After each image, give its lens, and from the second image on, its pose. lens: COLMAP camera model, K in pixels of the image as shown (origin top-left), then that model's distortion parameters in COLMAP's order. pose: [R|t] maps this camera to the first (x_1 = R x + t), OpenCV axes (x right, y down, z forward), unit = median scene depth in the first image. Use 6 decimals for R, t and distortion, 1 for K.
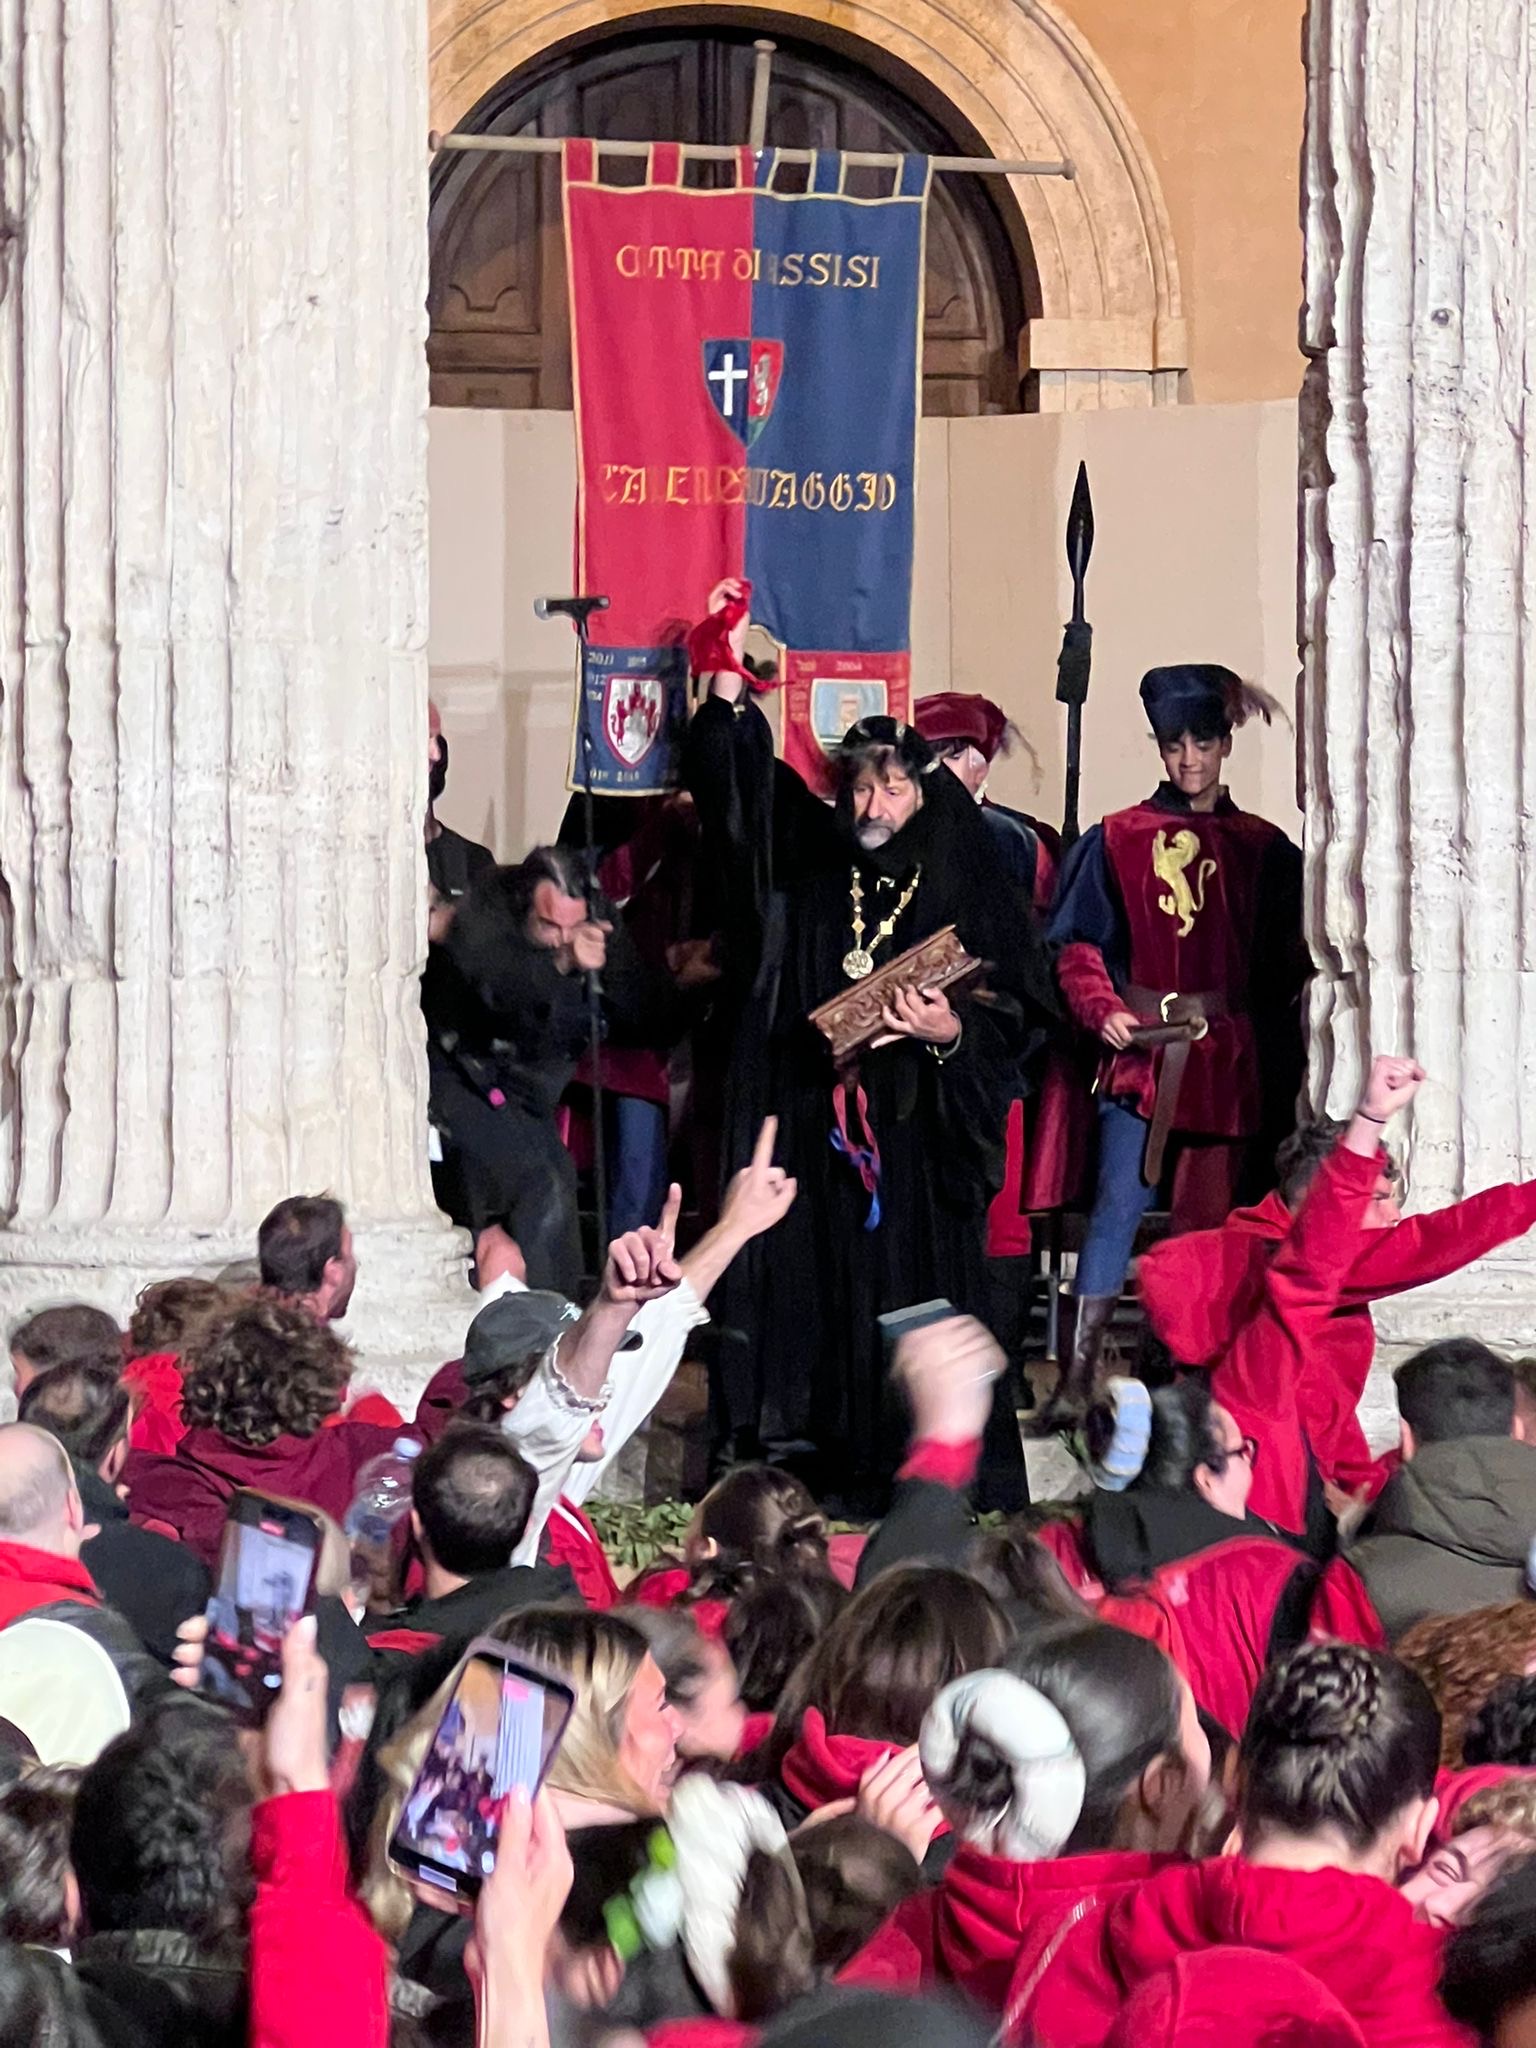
lens RADIAL K [[6434.6, 0, 776.8], [0, 6434.6, 987.6], [0, 0, 1]] dist [0.358261, 0.000000]
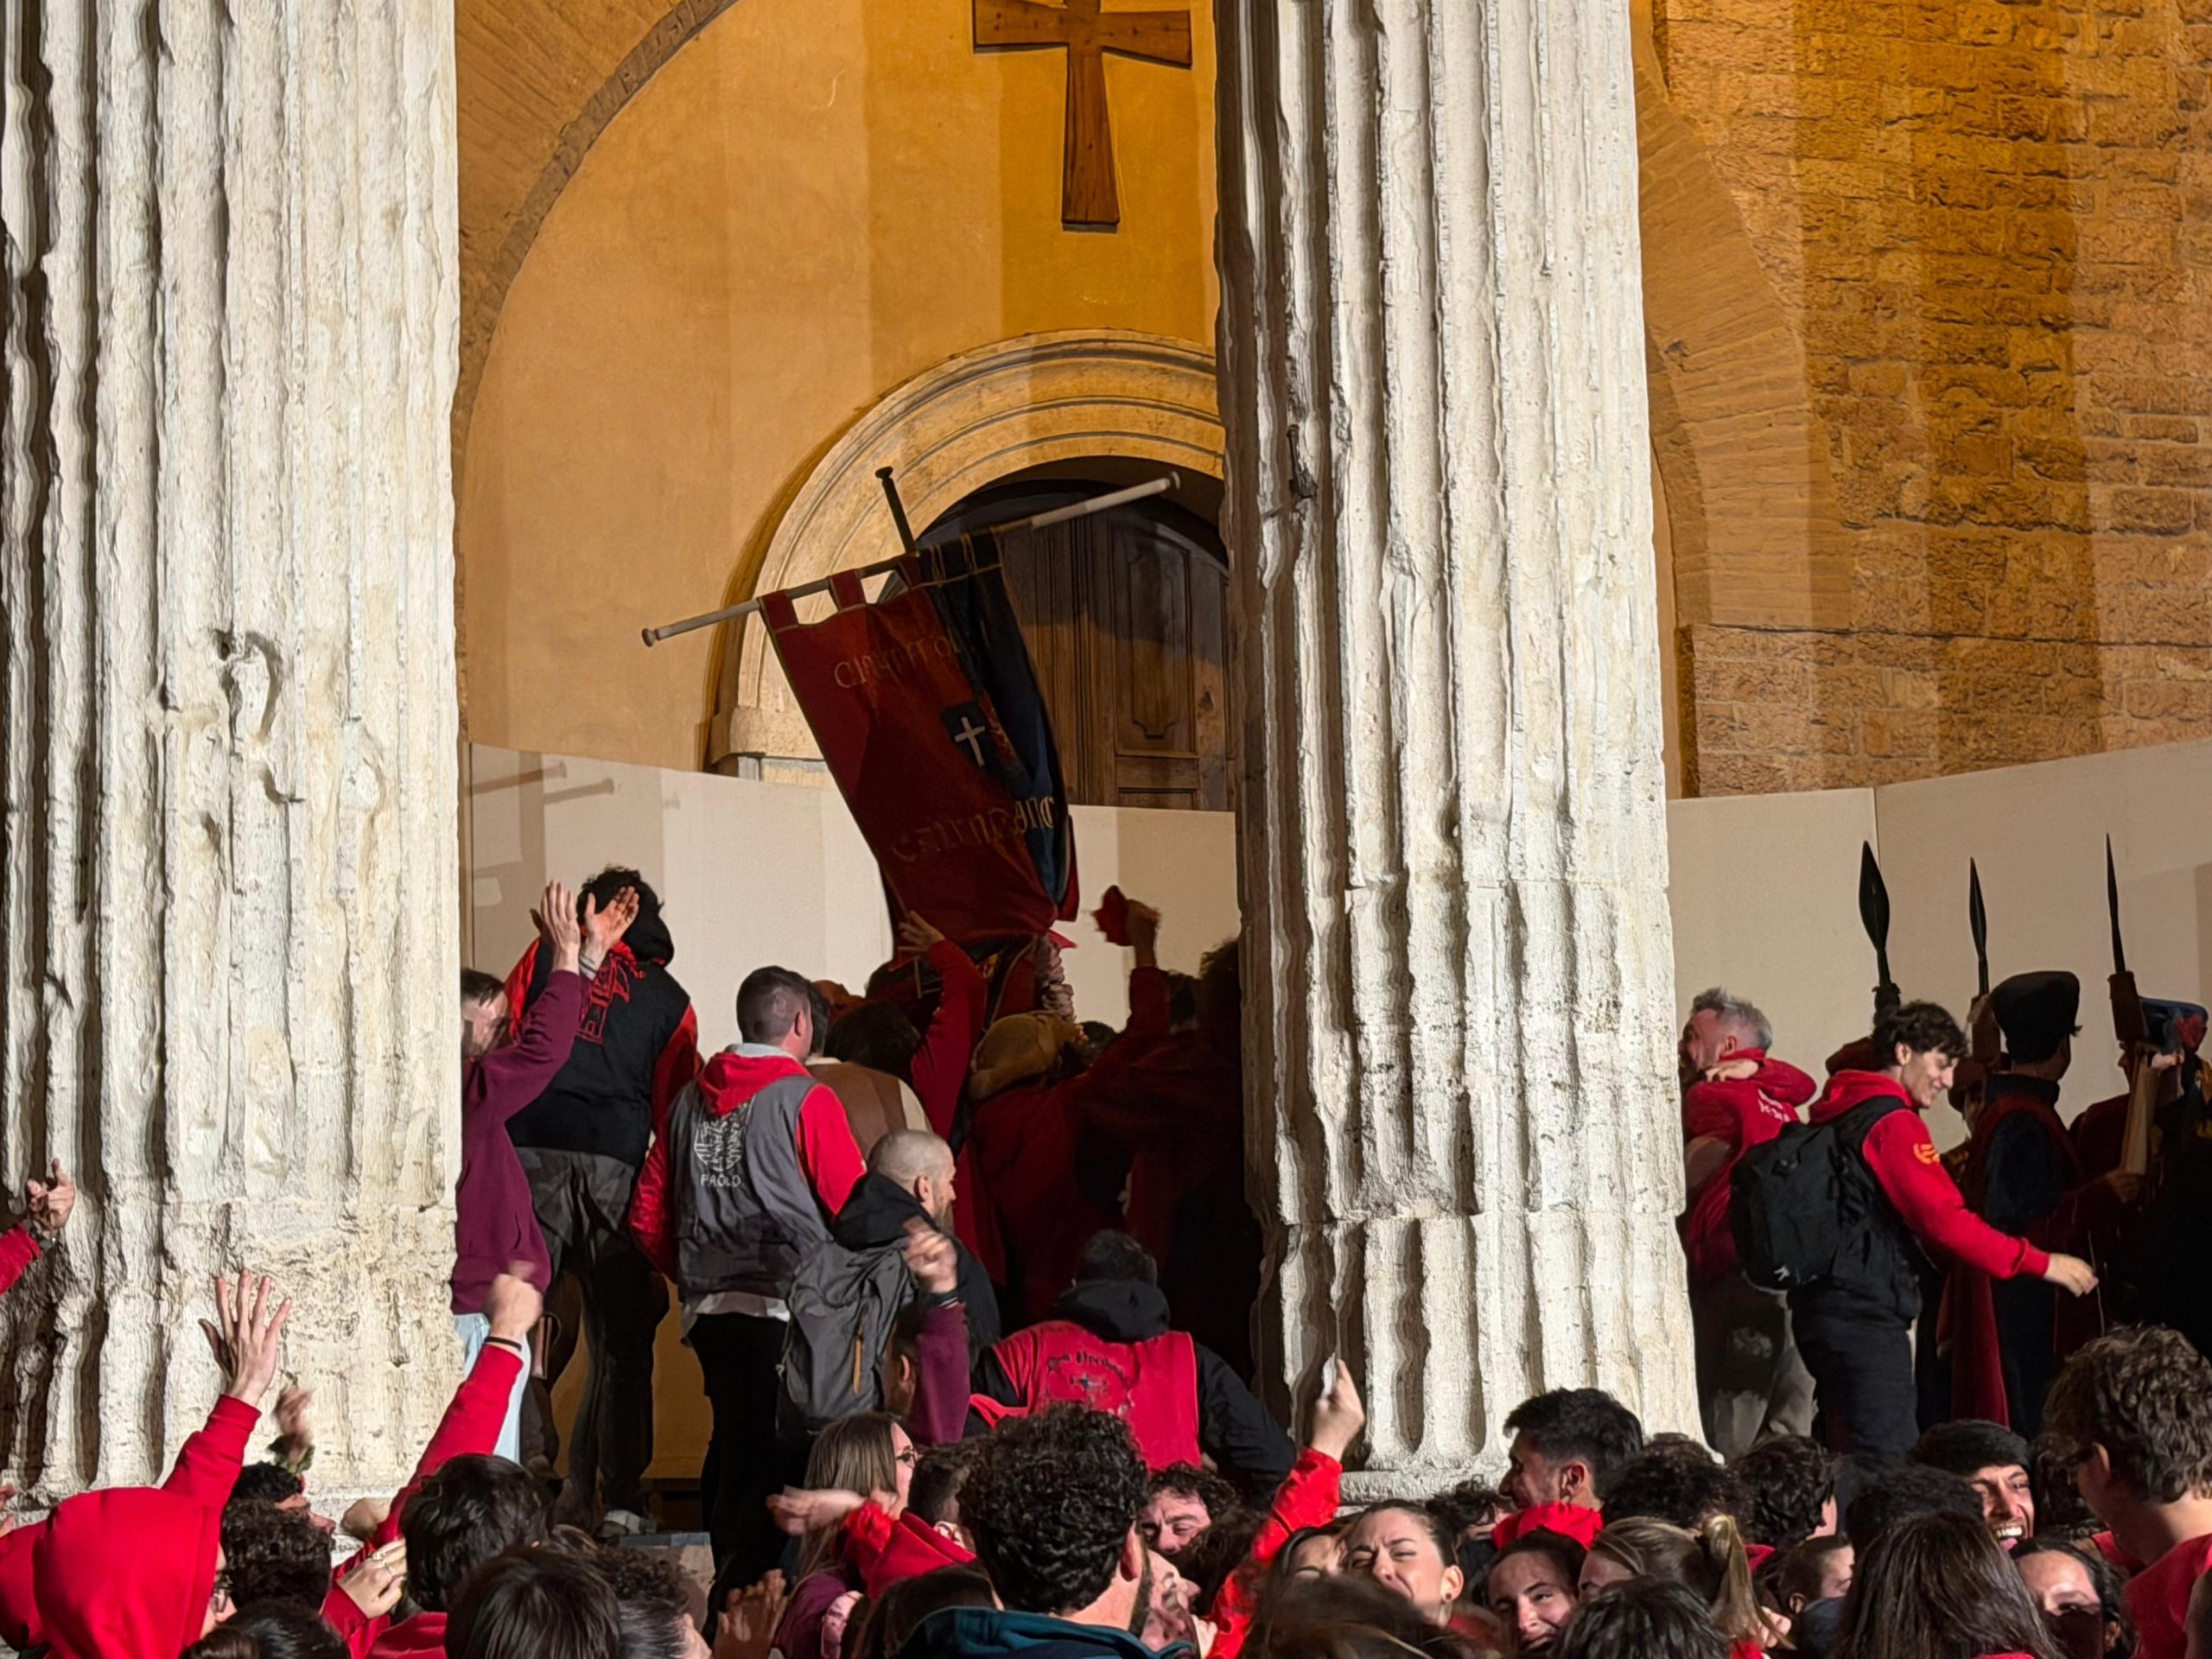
lens RADIAL K [[5028.8, 0, 1096.7], [0, 5028.8, 849.5], [0, 0, 1]] dist [0.191595, 0.000000]
pose [[0.950708, 0.012517, 0.309834, -0.394533], [0.030722, 0.990467, -0.134284, 0.045222], [-0.308561, 0.137183, 0.941260, 0.269303]]
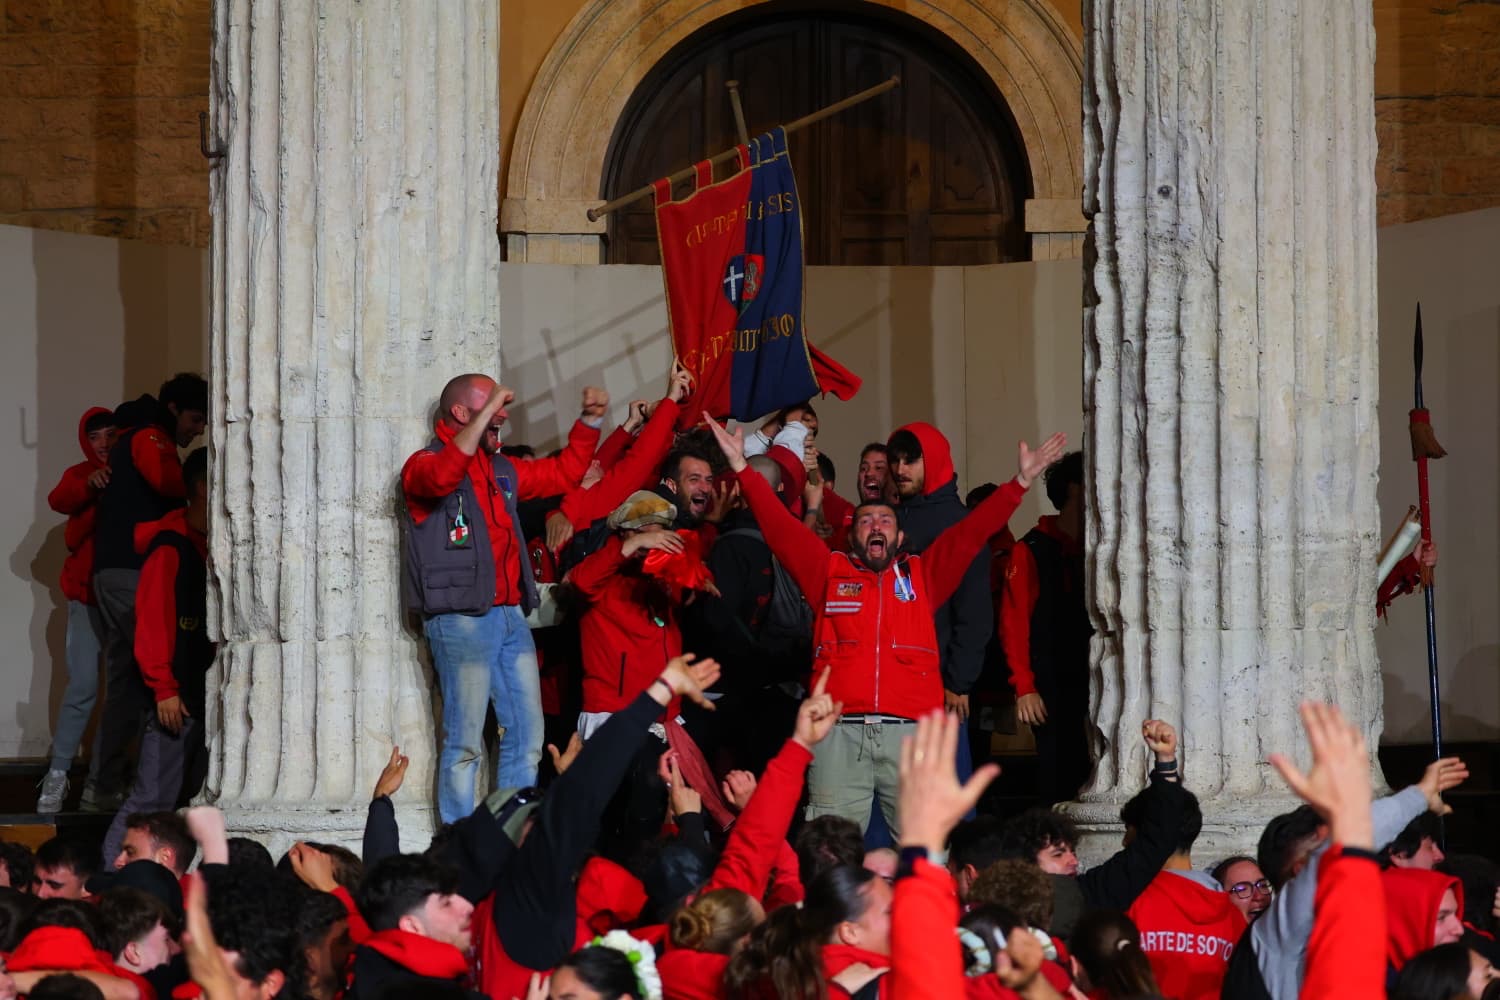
lens RADIAL K [[4293.9, 0, 736.3], [0, 4293.9, 534.7], [0, 0, 1]] dist [0.114051, 0.000000]
pose [[0.994319, -0.009432, -0.106019, 0.109098], [0.006450, 0.999575, -0.028432, 0.003009], [0.106242, 0.027587, 0.993958, 0.007795]]
